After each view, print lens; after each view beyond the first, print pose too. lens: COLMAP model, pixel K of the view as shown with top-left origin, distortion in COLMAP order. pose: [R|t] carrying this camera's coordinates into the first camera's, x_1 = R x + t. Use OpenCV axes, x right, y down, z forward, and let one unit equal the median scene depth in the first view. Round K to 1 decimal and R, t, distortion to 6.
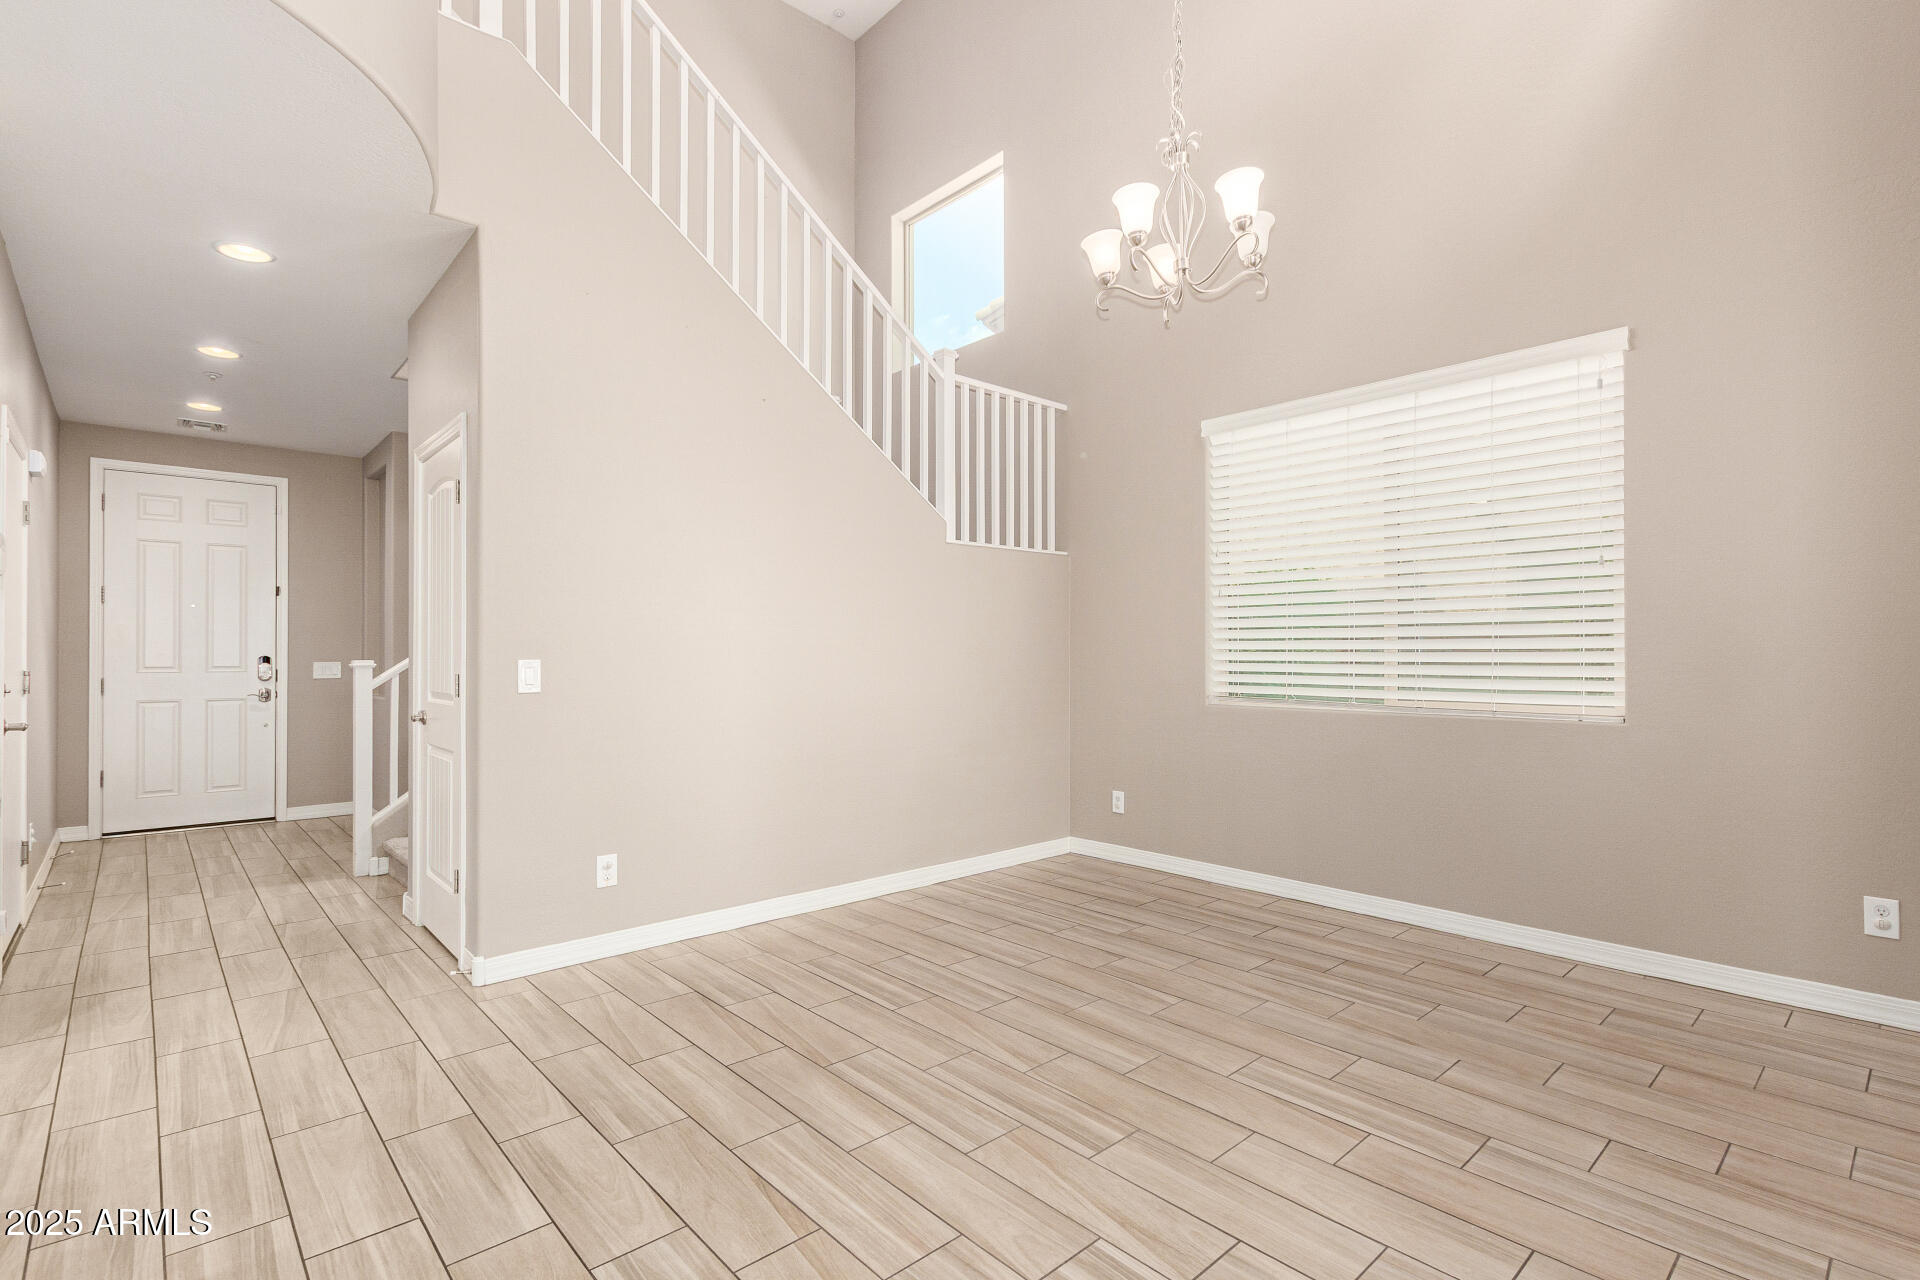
lens RADIAL K [[891.0, 0, 958.4], [0, 891.0, 649.8], [0, 0, 1]] dist [0.007684, -0.000951]
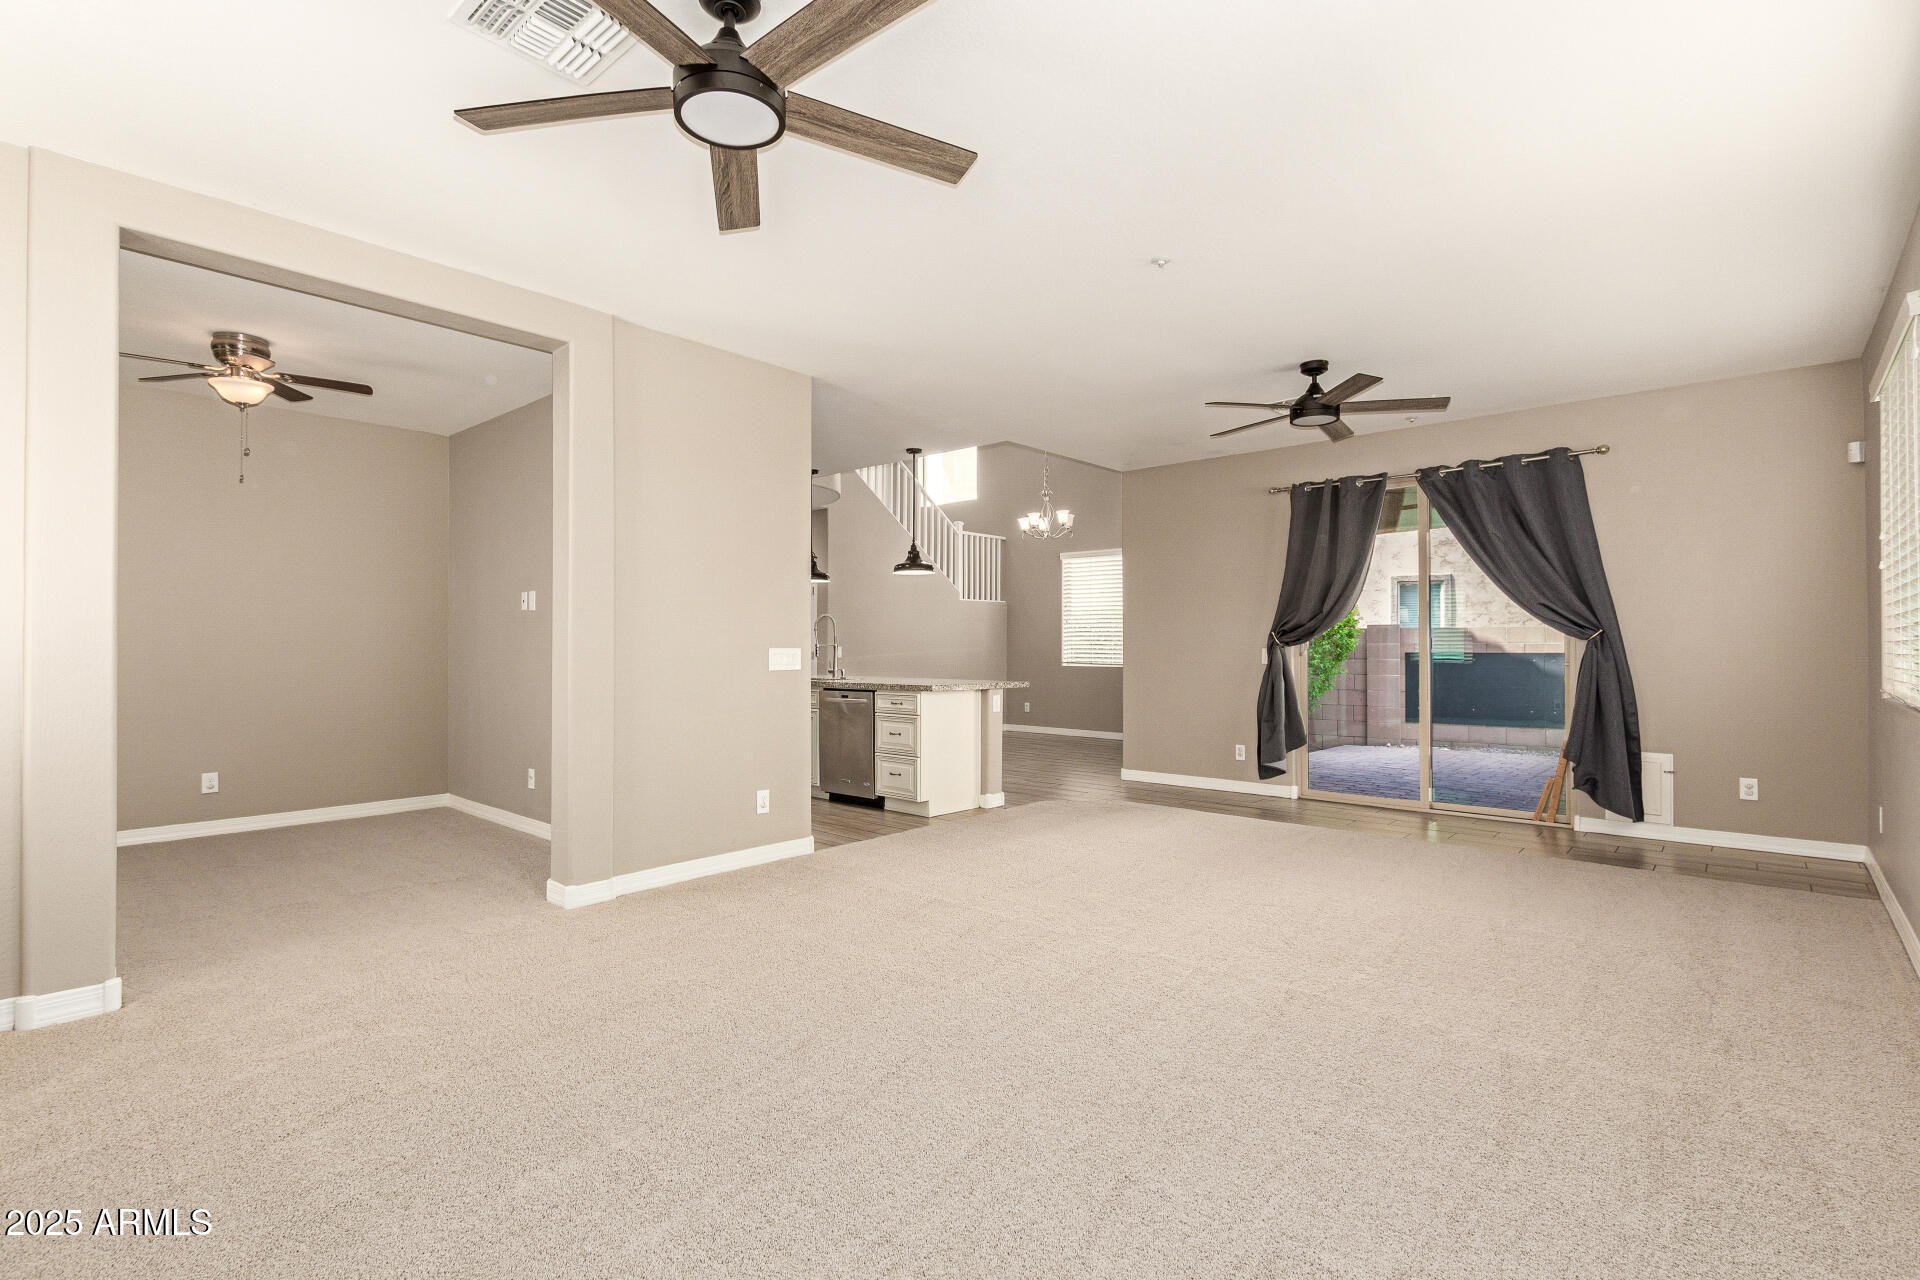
lens RADIAL K [[891.0, 0, 963.9], [0, 891.0, 643.4], [0, 0, 1]] dist [0.007684, -0.000951]
pose [[0.993264, 0.003866, 0.115813, -0.437647], [-0.002864, 0.999957, -0.008819, 0.034056], [-0.115842, 0.008428, 0.993232, -2.225502]]
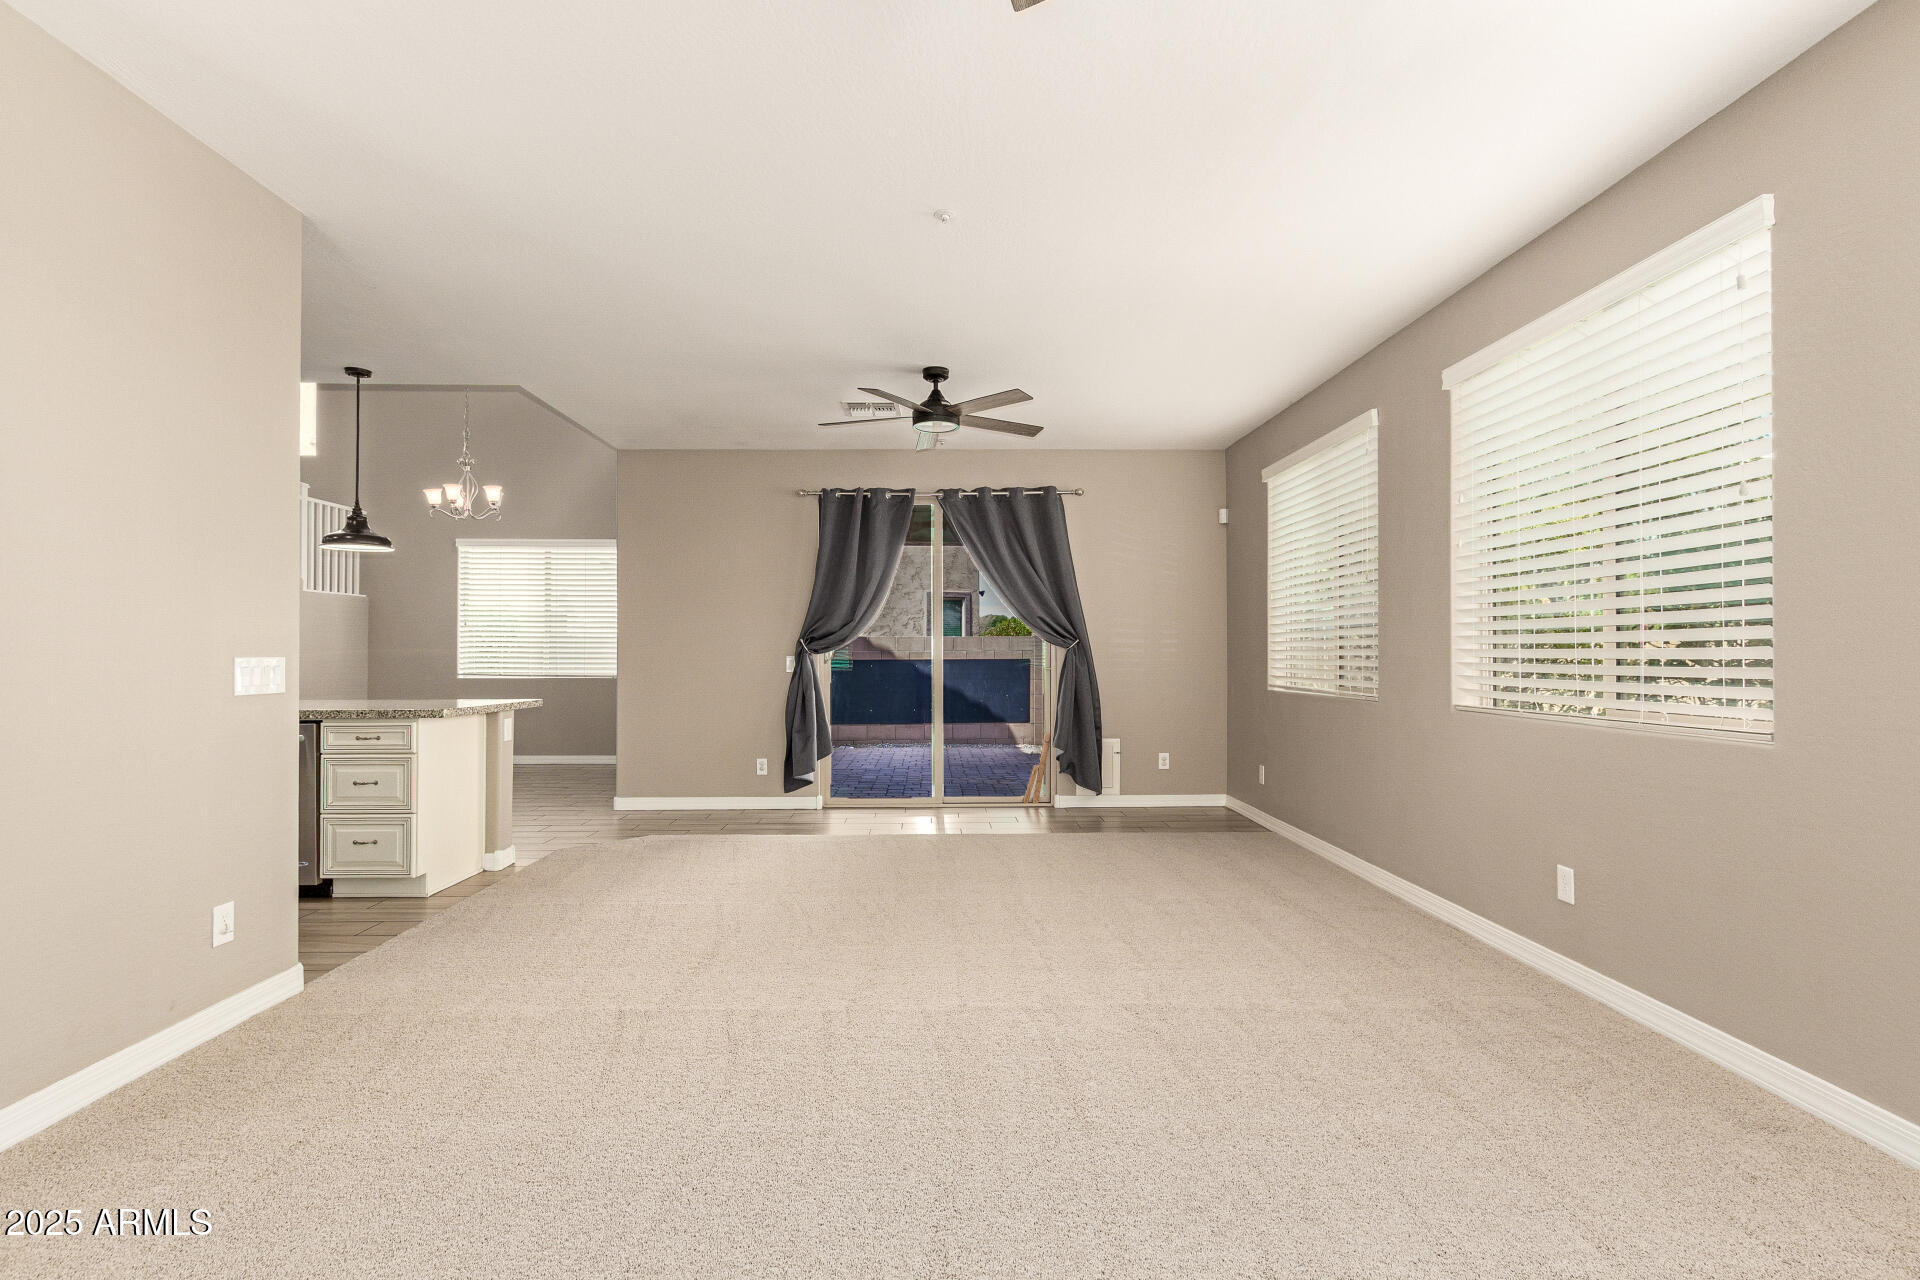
lens RADIAL K [[891.0, 0, 958.4], [0, 891.0, 649.4], [0, 0, 1]] dist [0.007684, -0.000951]
pose [[0.653142, 0.006763, 0.757205, -0.787488], [0.002340, 0.999937, -0.010950, 0.033656], [-0.757231, 0.008924, 0.653086, -1.807996]]
